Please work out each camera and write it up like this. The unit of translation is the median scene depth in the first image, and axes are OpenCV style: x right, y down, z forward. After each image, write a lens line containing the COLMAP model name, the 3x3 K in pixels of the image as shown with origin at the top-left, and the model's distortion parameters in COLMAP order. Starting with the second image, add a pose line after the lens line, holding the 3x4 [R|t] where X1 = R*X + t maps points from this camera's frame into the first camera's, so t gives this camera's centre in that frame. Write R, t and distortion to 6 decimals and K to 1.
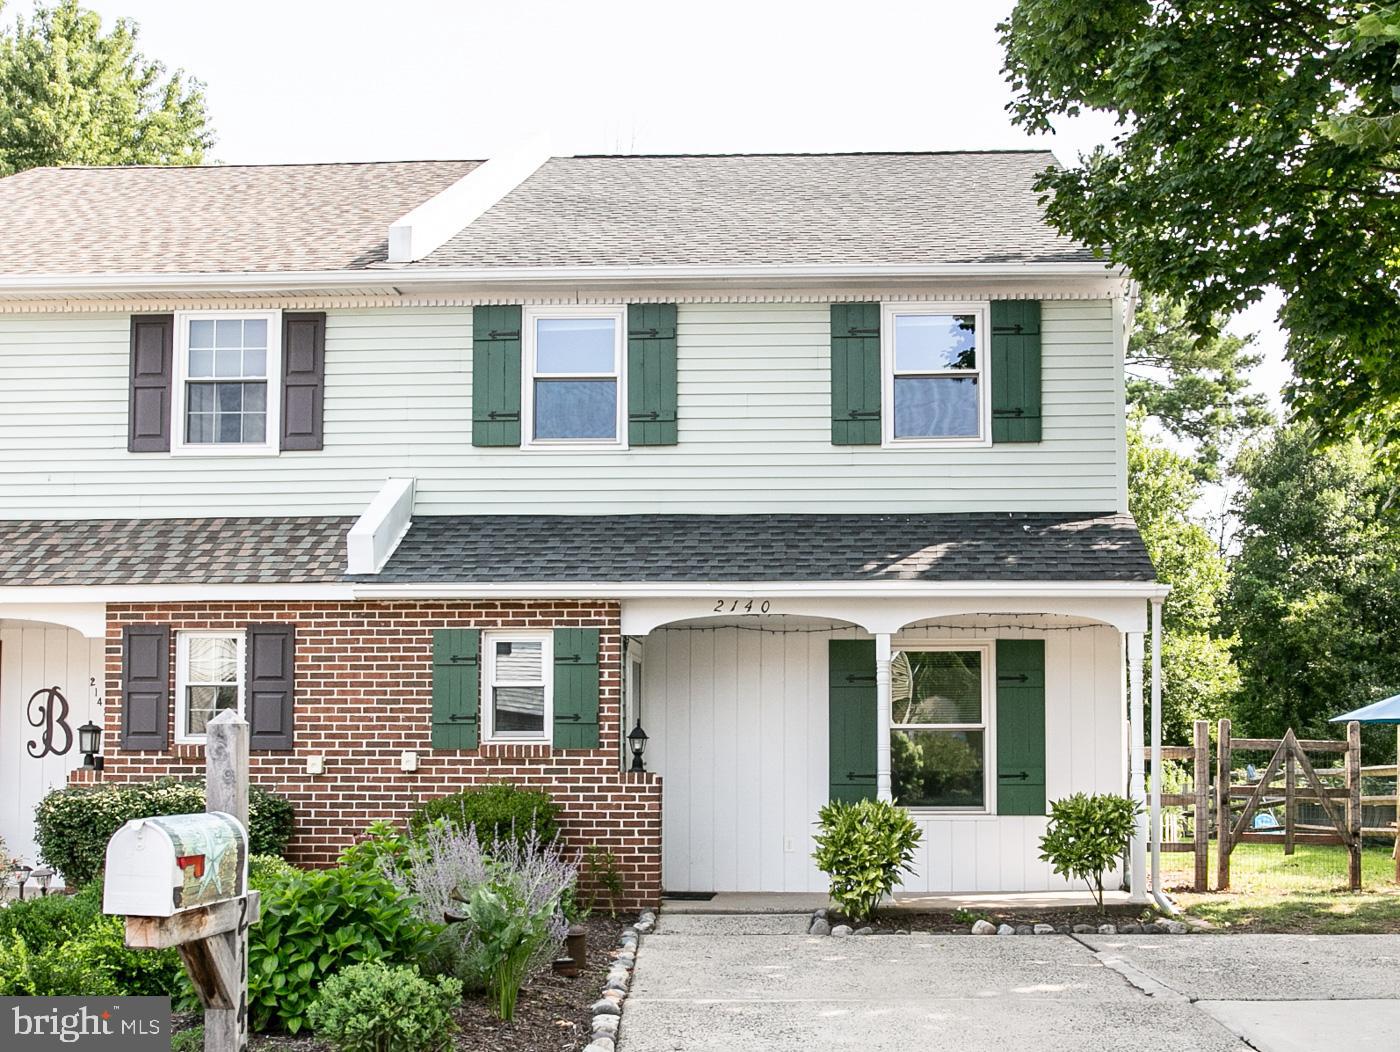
lens RADIAL K [[1782.9, 0, 785.0], [0, 1782.9, 669.7], [0, 0, 1]] dist [-0.002779, 0.000000]
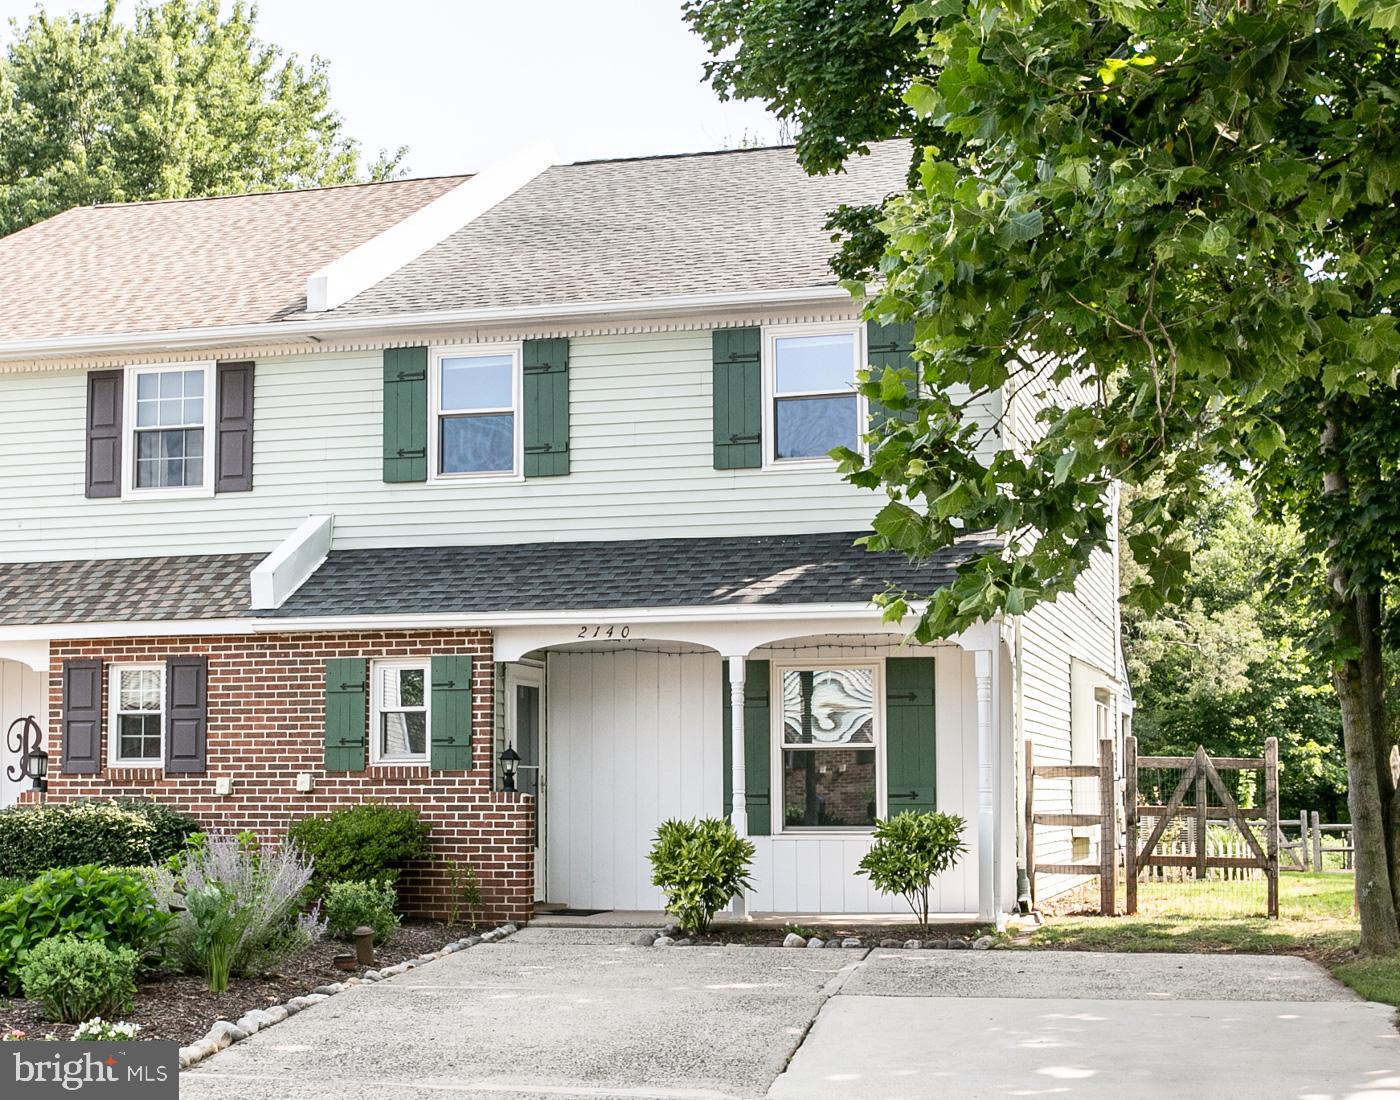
lens RADIAL K [[2211.9, 0, 642.2], [0, 2211.9, 627.6], [0, 0, 1]] dist [0.052348, 0.000000]
pose [[0.971349, -0.020073, -0.236810, 0.301502], [0.014763, 0.999599, -0.024174, -0.006528], [0.237200, 0.019985, 0.971255, -0.247707]]
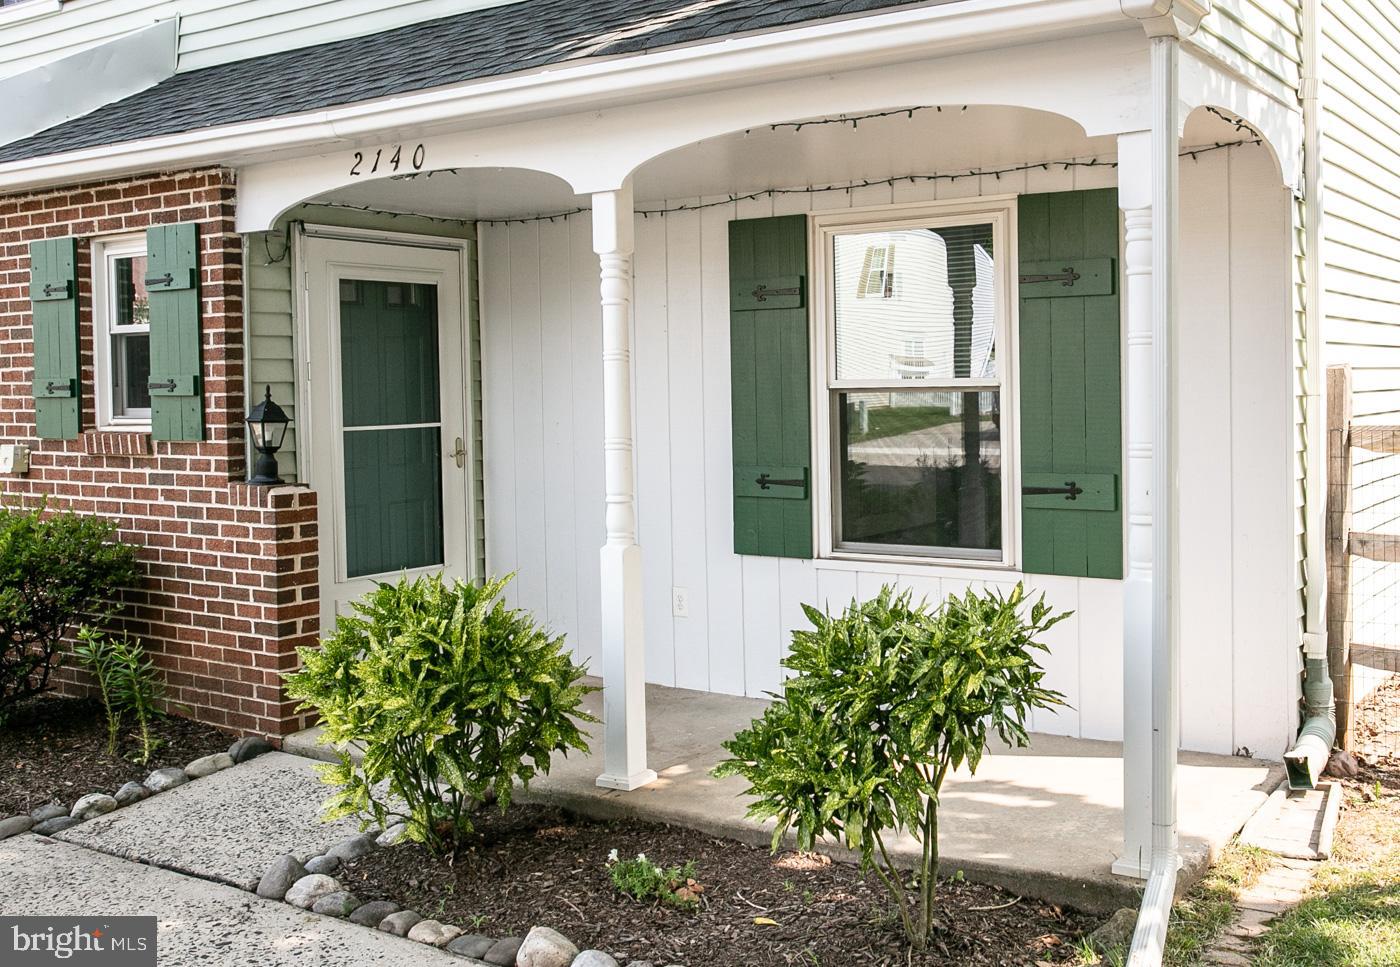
lens RADIAL K [[1419.1, 0, 820.1], [0, 1419.1, 424.5], [0, 0, 1]] dist [0.013352, 0.000000]
pose [[0.864350, 0.003198, -0.502880, 0.280959], [0.042009, 0.996025, 0.078540, 0.012185], [0.501133, -0.089011, 0.860780, 0.704640]]
